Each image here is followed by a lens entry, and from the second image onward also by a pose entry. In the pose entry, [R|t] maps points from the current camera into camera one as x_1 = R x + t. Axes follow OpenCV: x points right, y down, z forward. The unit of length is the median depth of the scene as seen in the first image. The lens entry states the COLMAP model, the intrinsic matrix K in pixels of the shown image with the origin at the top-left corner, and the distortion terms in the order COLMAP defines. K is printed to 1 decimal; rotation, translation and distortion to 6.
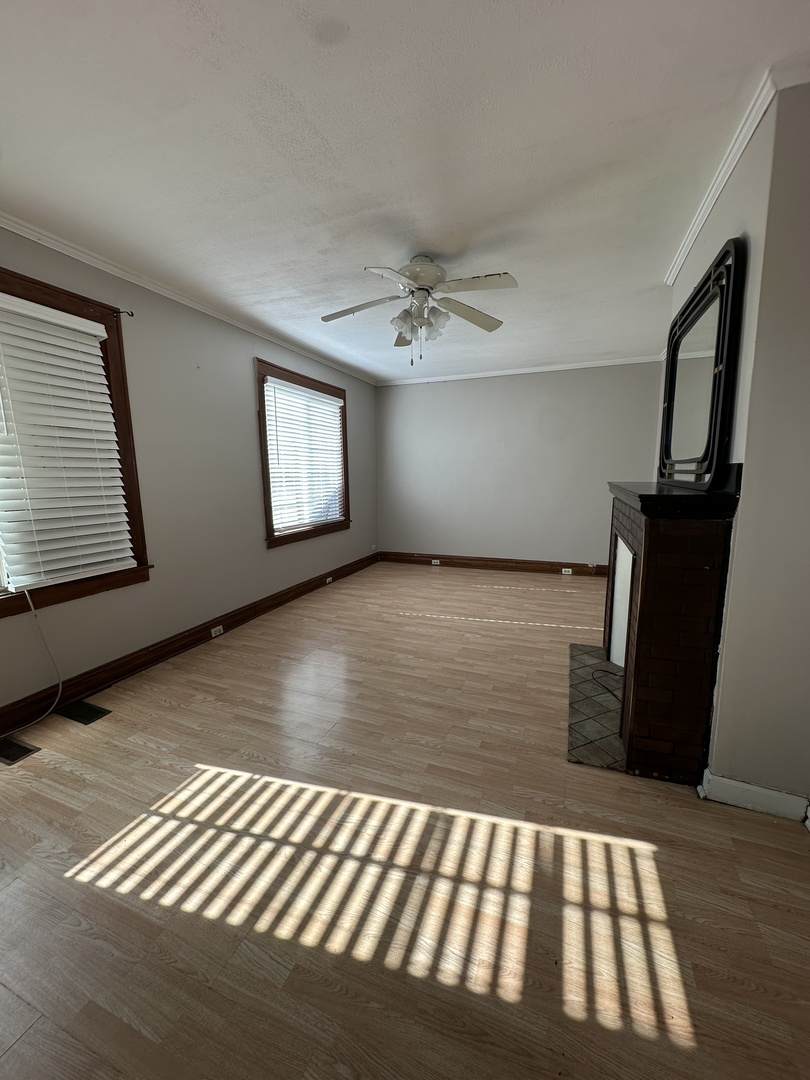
lens RADIAL K [[430.5, 0, 401.6], [0, 430.5, 539.2], [0, 0, 1]] dist [-0.003542, 0.000673]
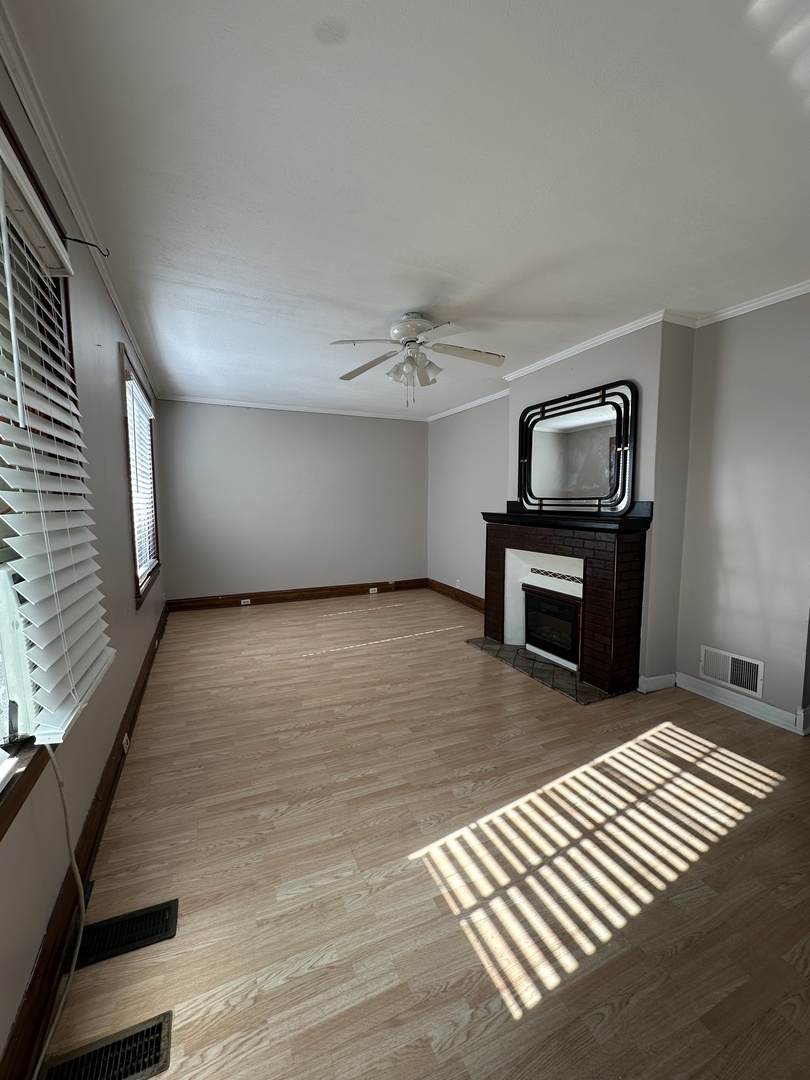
lens RADIAL K [[430.5, 0, 404.8], [0, 430.5, 541.0], [0, 0, 1]] dist [-0.003542, 0.000673]
pose [[0.694207, -0.056093, 0.717586, -1.105494], [0.103475, 0.994380, -0.022375, -0.063778], [-0.712298, 0.089785, 0.696110, 0.403727]]
